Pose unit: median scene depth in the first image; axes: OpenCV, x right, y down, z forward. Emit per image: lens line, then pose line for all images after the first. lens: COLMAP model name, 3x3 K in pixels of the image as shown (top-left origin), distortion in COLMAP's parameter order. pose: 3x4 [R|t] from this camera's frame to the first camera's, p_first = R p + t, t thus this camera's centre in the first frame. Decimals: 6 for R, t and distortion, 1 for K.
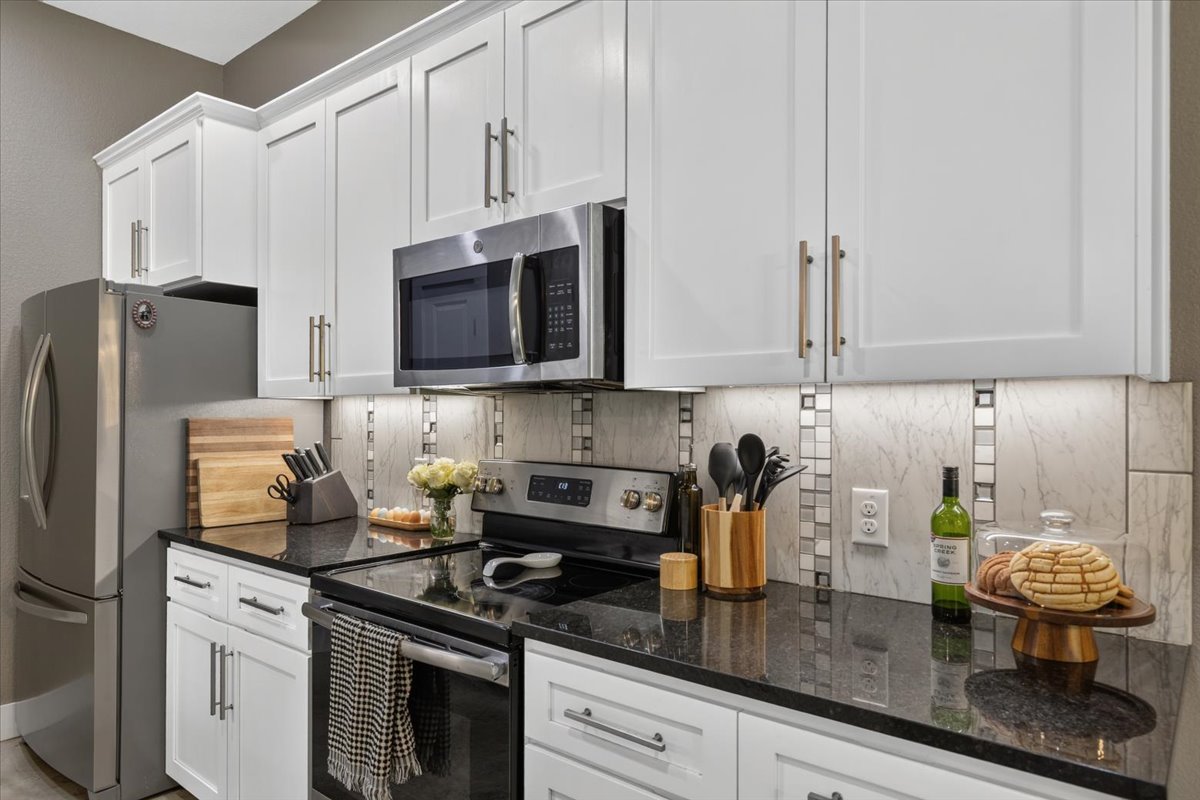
lens RADIAL K [[751.1, 0, 600.7], [0, 751.1, 410.5], [0, 0, 1]] dist [0.009048, -0.000231]
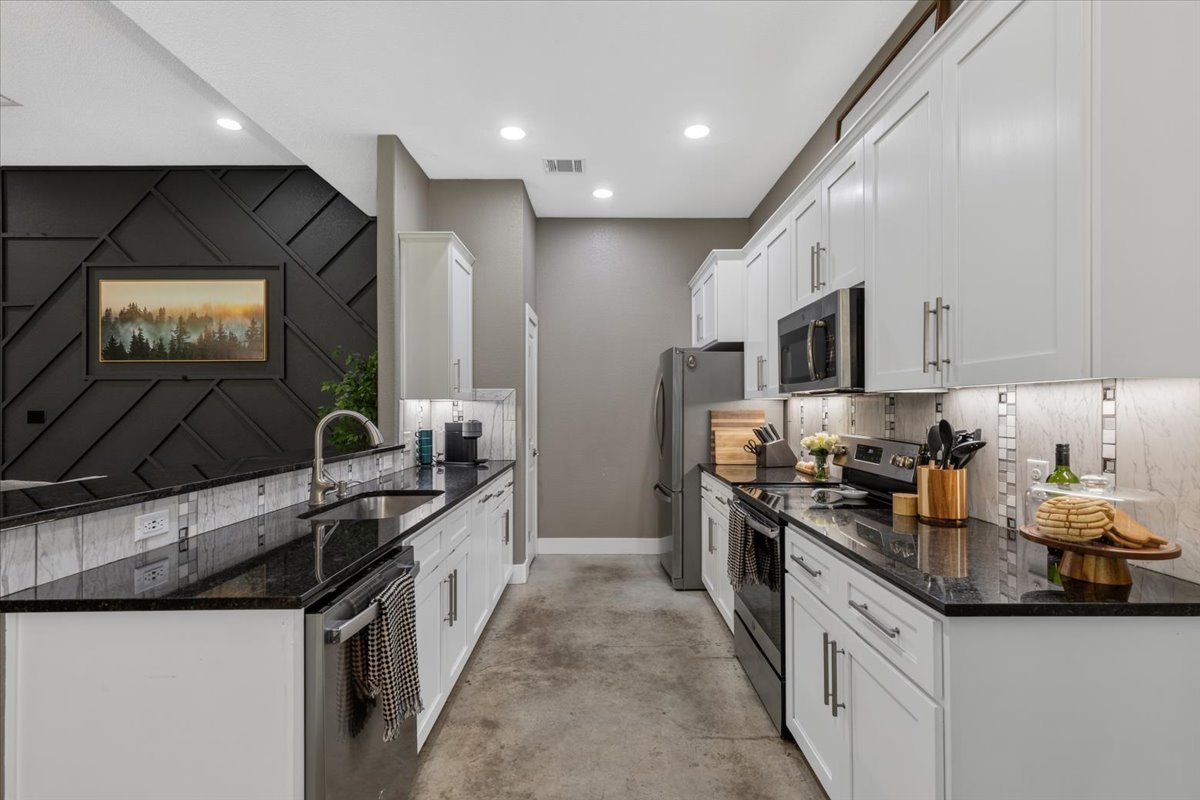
lens RADIAL K [[538.7, 0, 603.8], [0, 538.7, 403.9], [0, 0, 1]] dist [0.011682, 0.000049]
pose [[0.644123, -0.009896, -0.764858, 0.570683], [0.008178, 0.999948, -0.006050, 0.000094], [0.764878, -0.002358, 0.644171, -0.240553]]
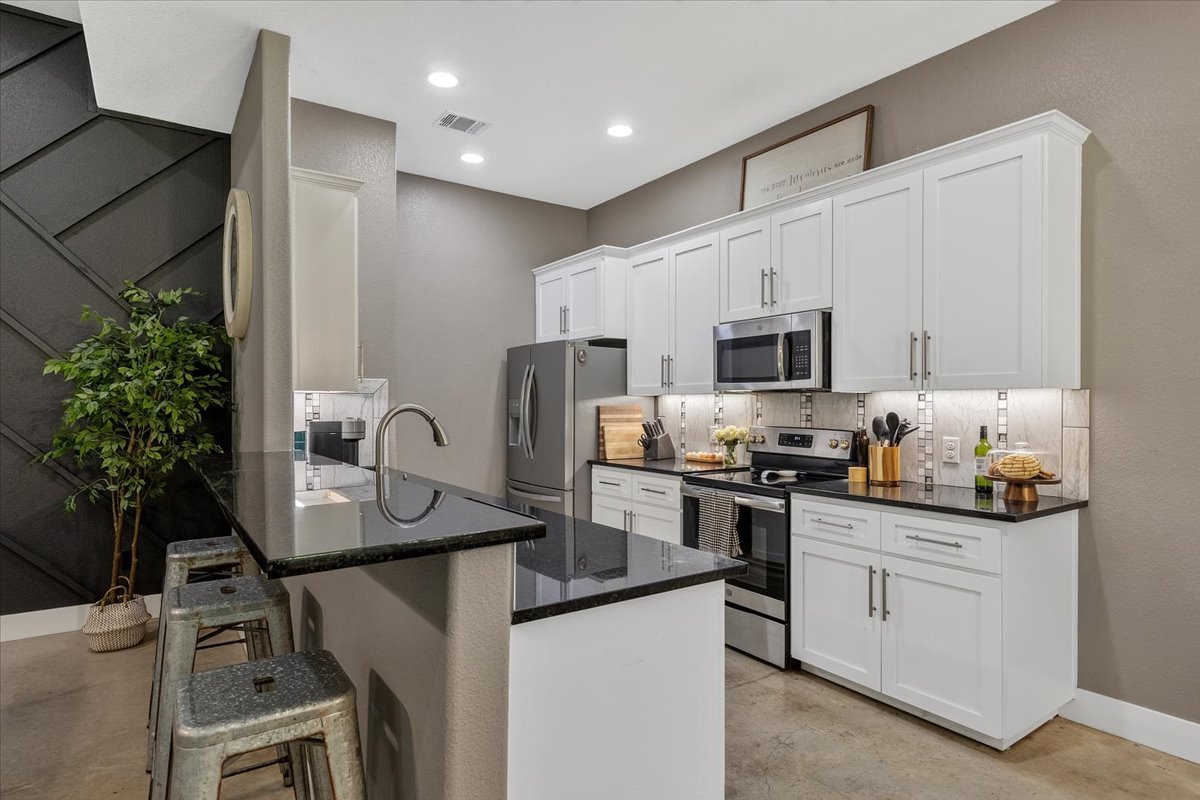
lens RADIAL K [[647.8, 0, 605.9], [0, 647.8, 403.7], [0, 0, 1]] dist [0.012556, -0.000314]
pose [[0.964870, -0.001289, -0.262725, -0.106624], [0.002651, 0.999985, 0.004828, -0.004944], [0.262715, -0.005355, 0.964859, -1.019985]]
